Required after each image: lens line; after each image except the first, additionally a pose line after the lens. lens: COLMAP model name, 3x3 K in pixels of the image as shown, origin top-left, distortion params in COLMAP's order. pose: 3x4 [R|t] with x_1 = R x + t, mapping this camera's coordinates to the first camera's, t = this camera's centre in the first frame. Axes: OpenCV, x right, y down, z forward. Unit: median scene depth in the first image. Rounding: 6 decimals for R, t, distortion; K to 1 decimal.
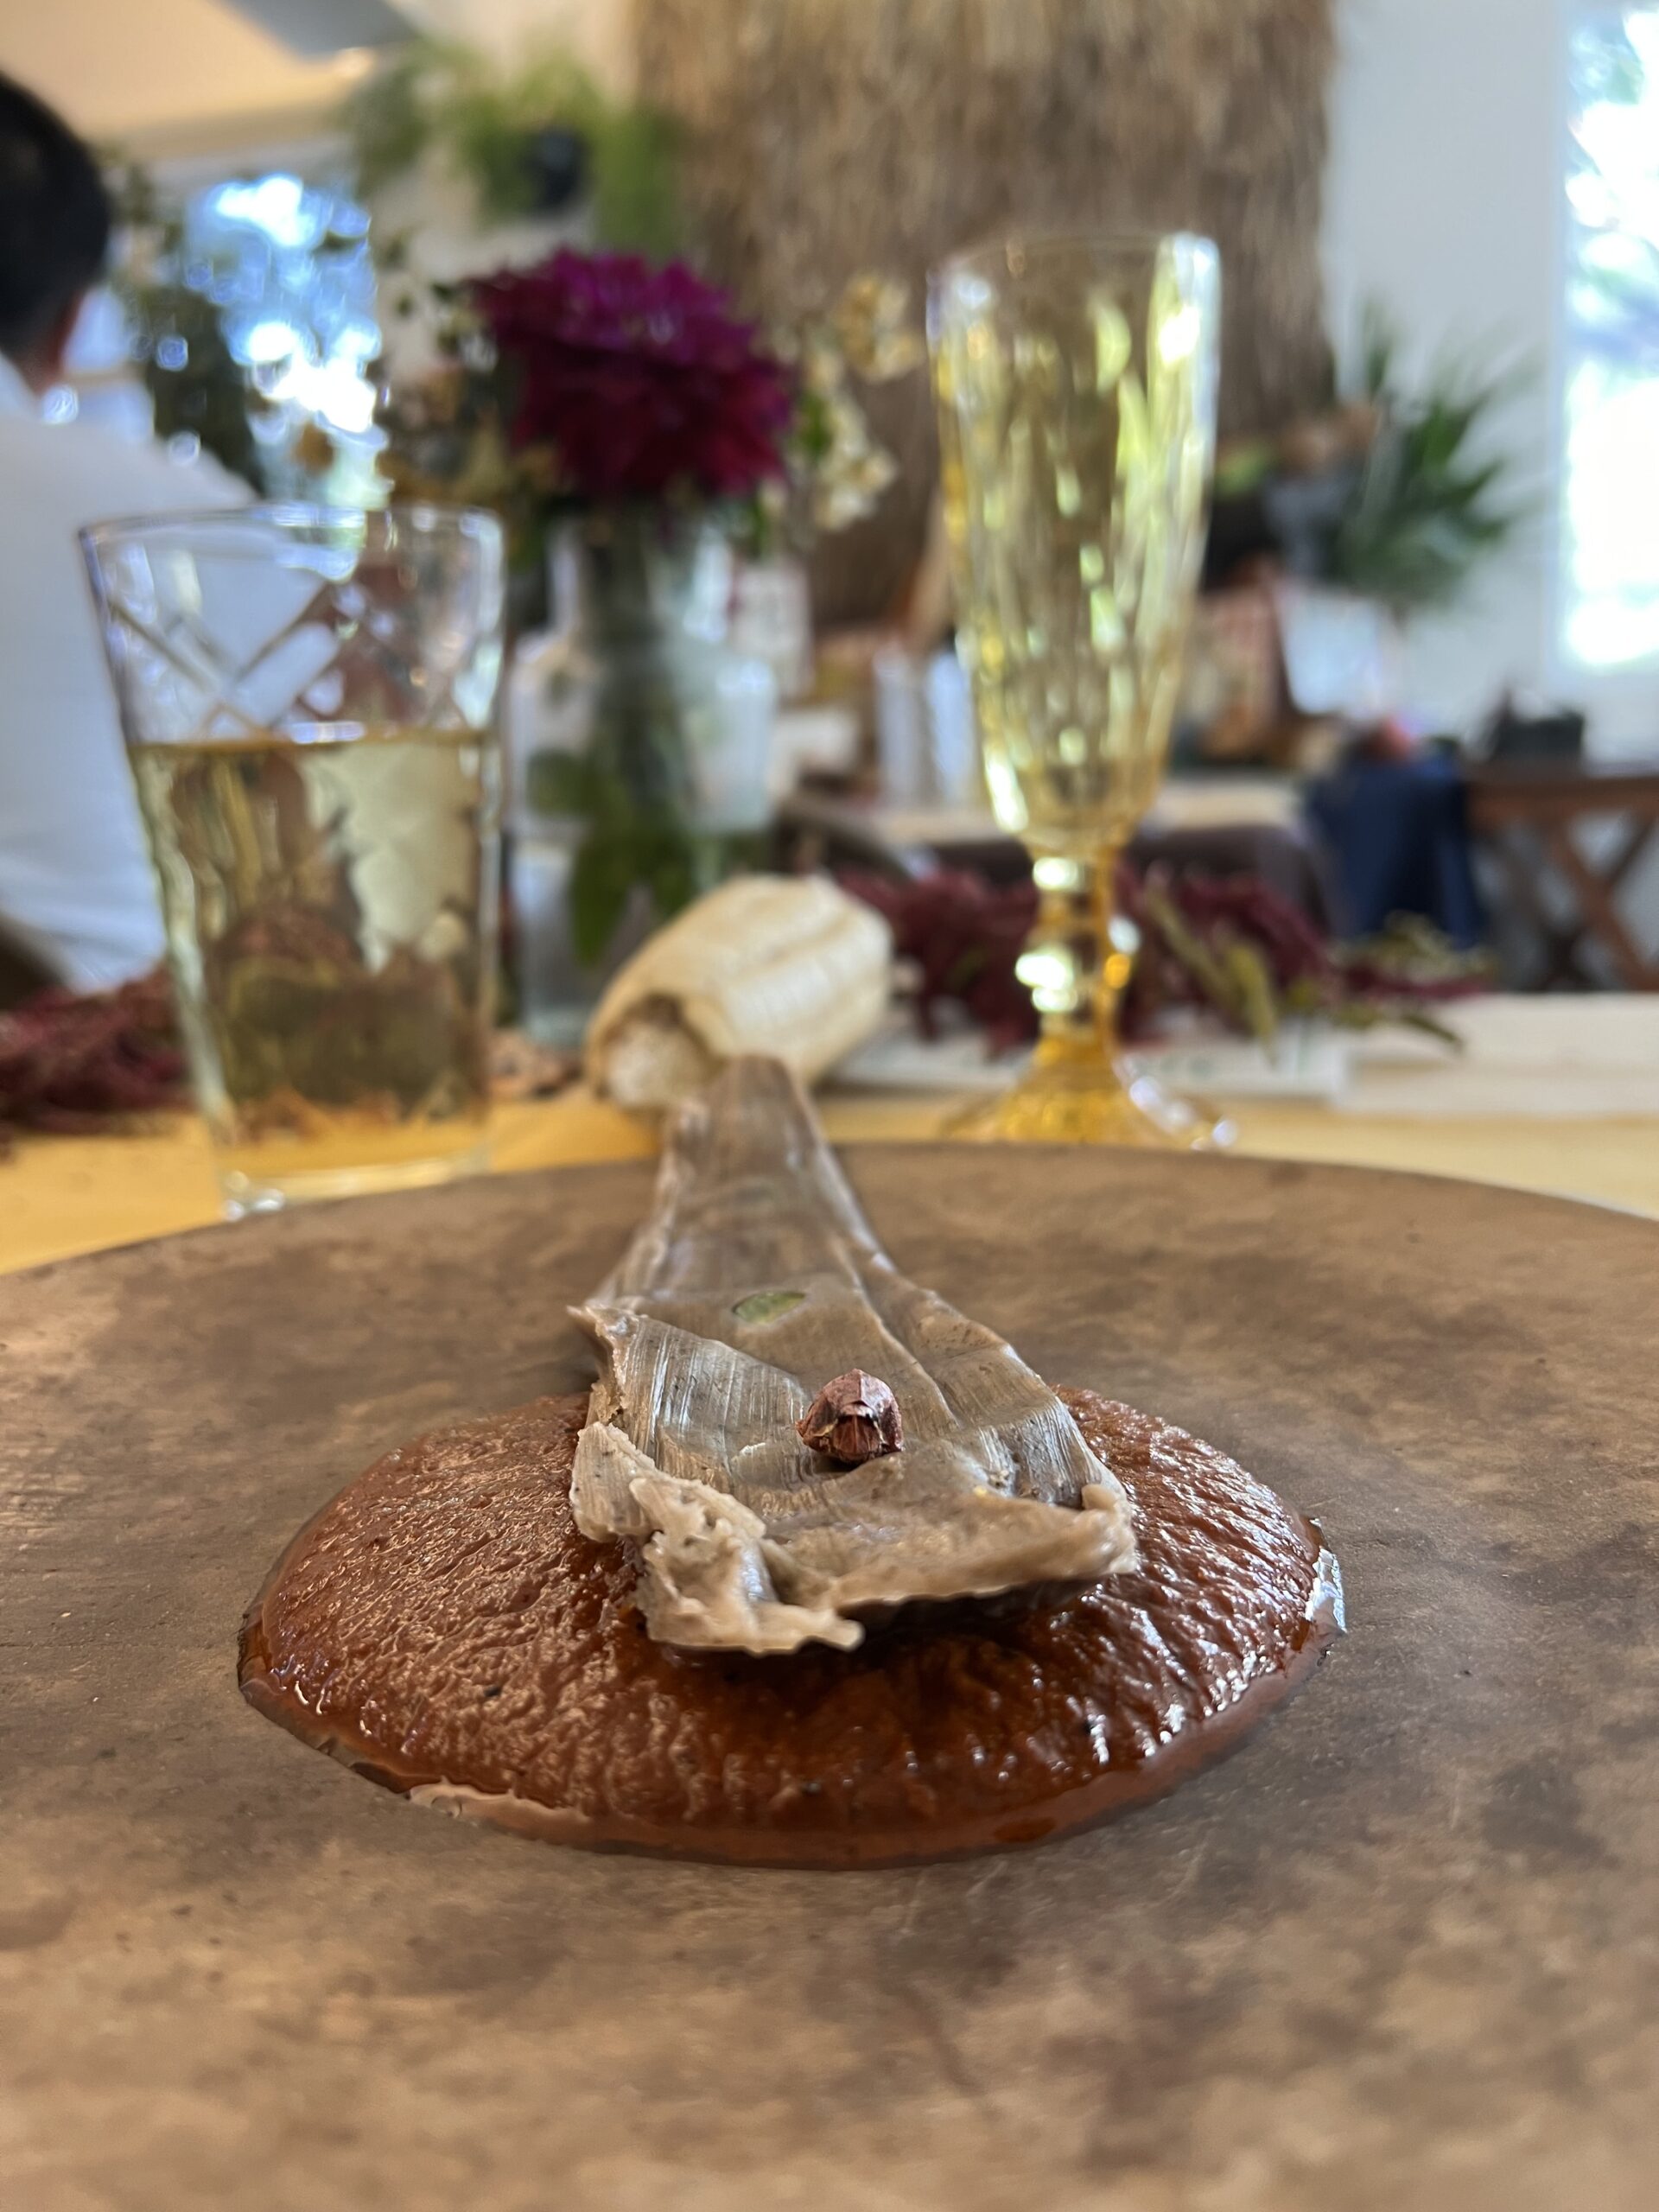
lens RADIAL K [[1692.1, 0, 829.5], [0, 1692.1, 1106.0], [0, 0, 1]] dist [-0.007827, 0.009087]
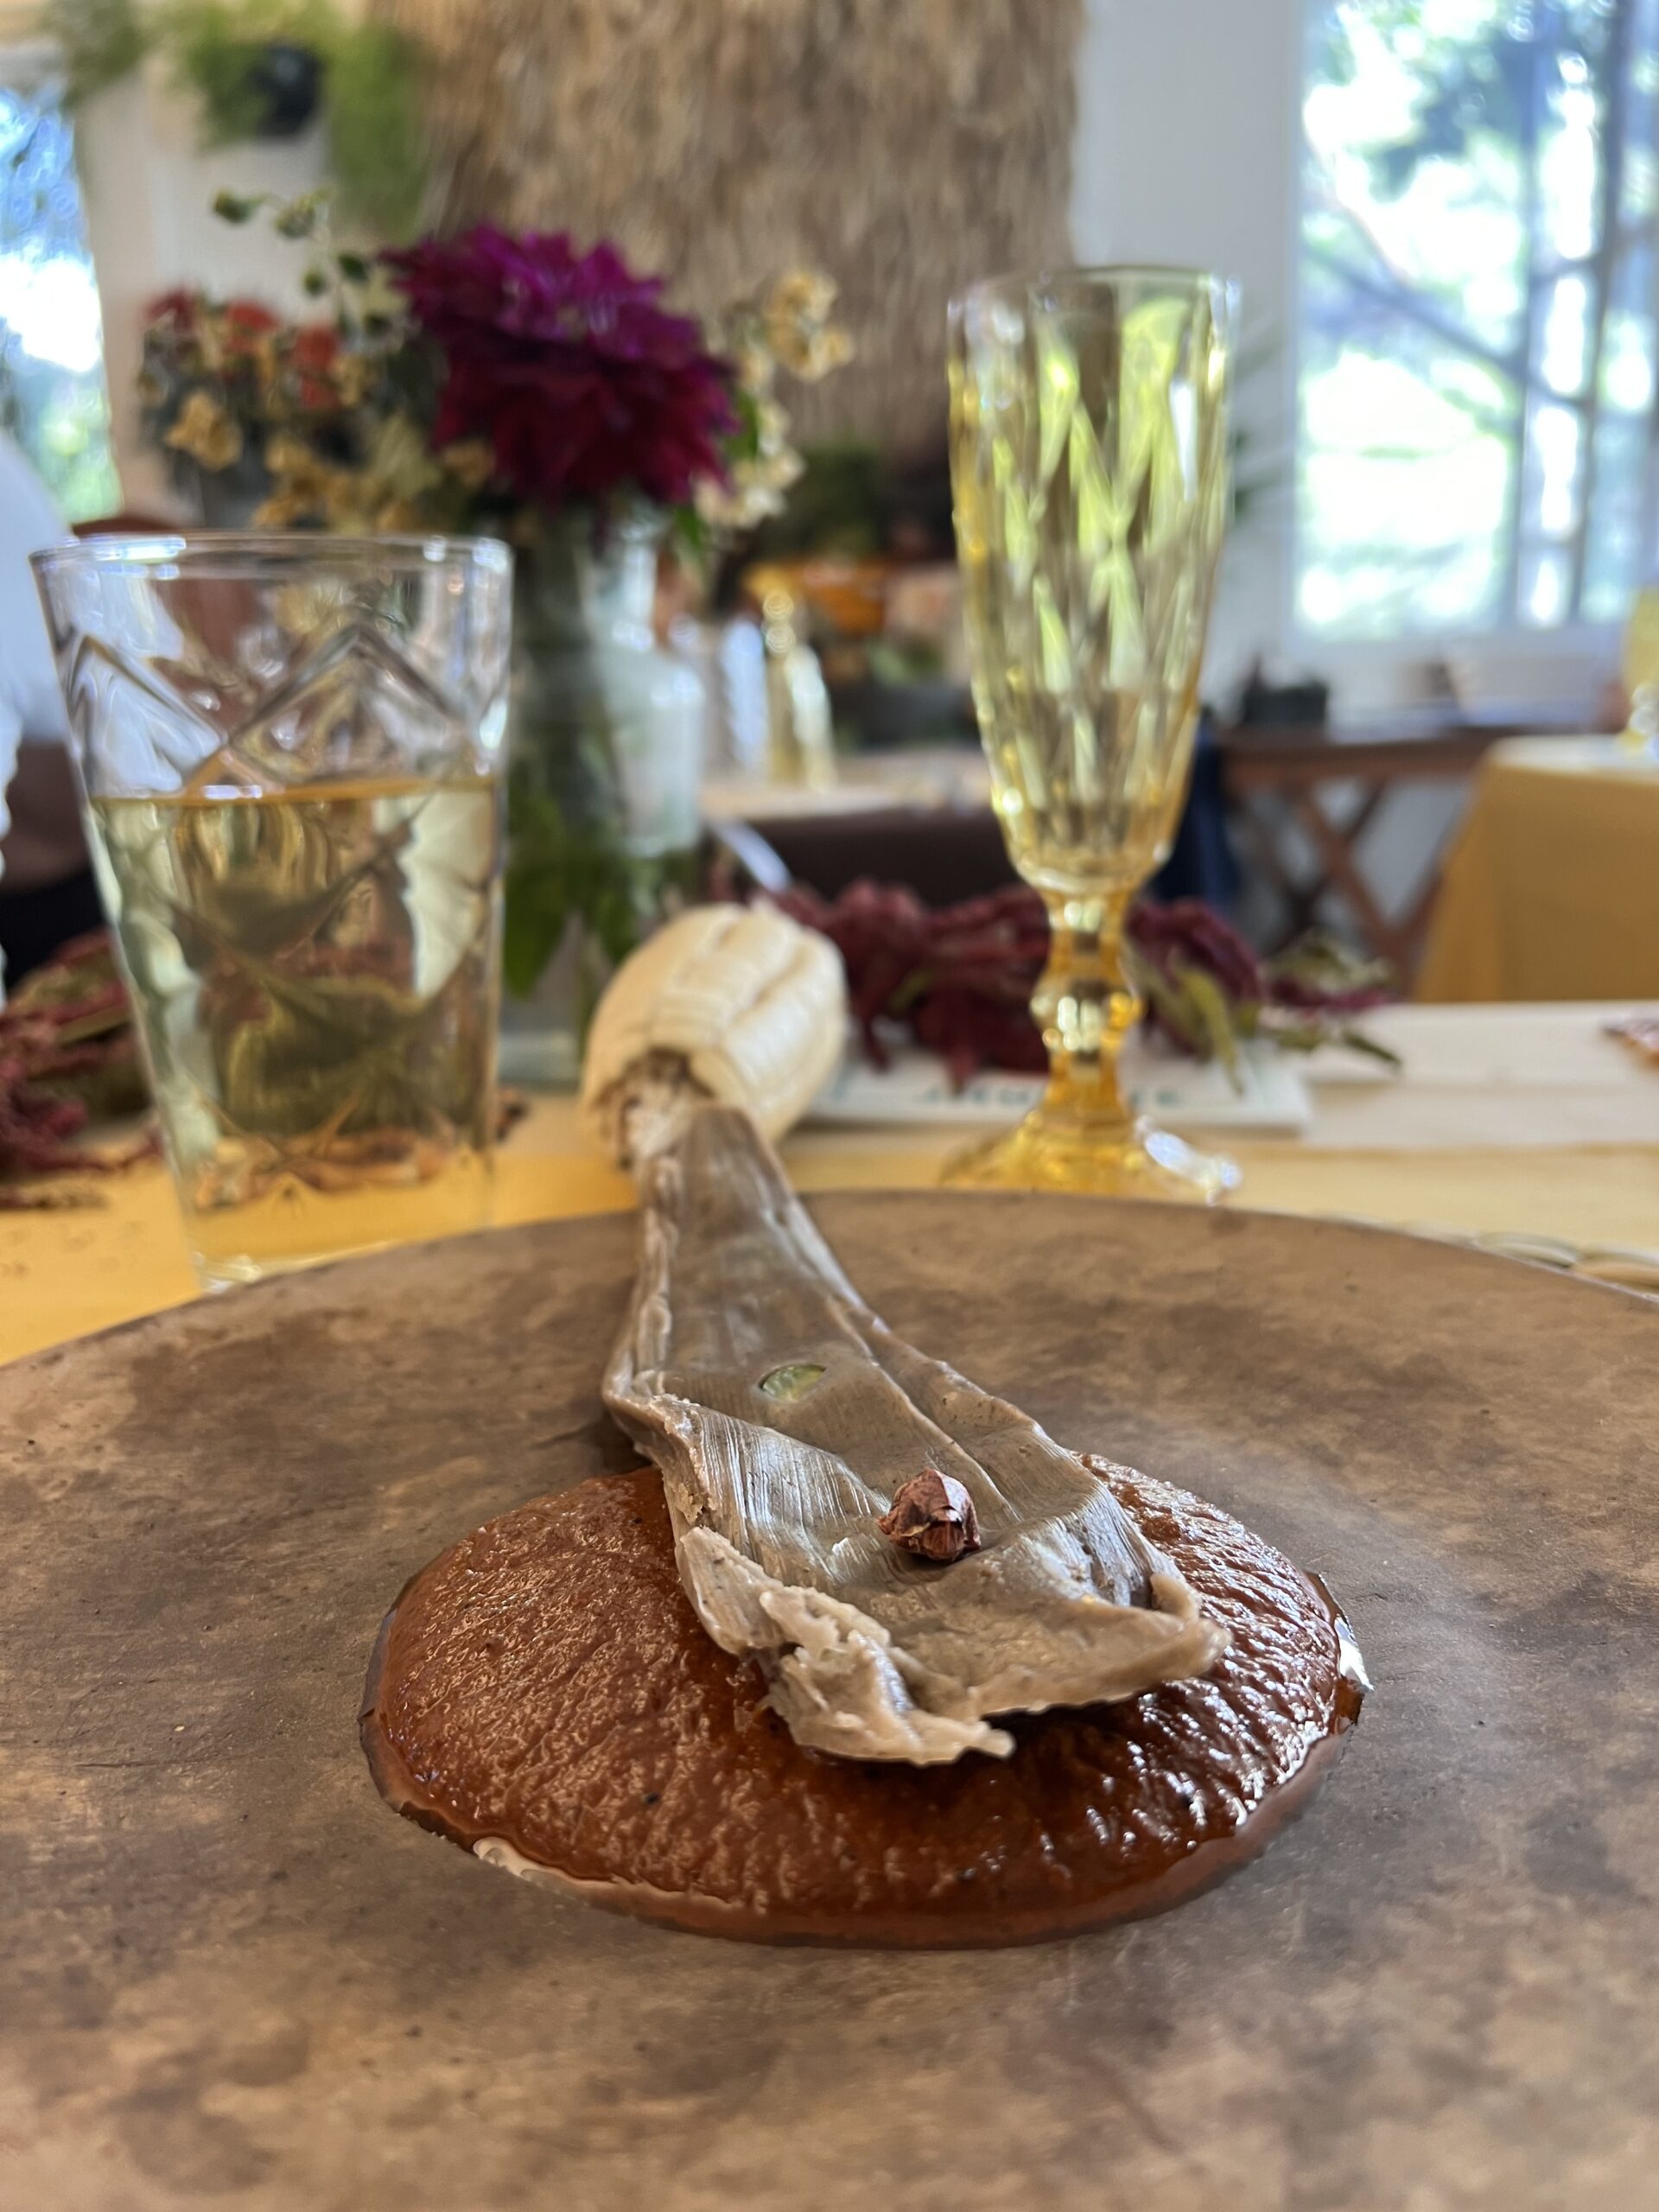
lens RADIAL K [[1692.1, 0, 829.5], [0, 1692.1, 1106.0], [0, 0, 1]] dist [-0.007827, 0.009087]
pose [[0.992492, -0.016609, 0.121179, -0.190373], [0.012143, 0.999223, 0.037502, -0.130334], [-0.121708, -0.035749, 0.991922, -0.080526]]
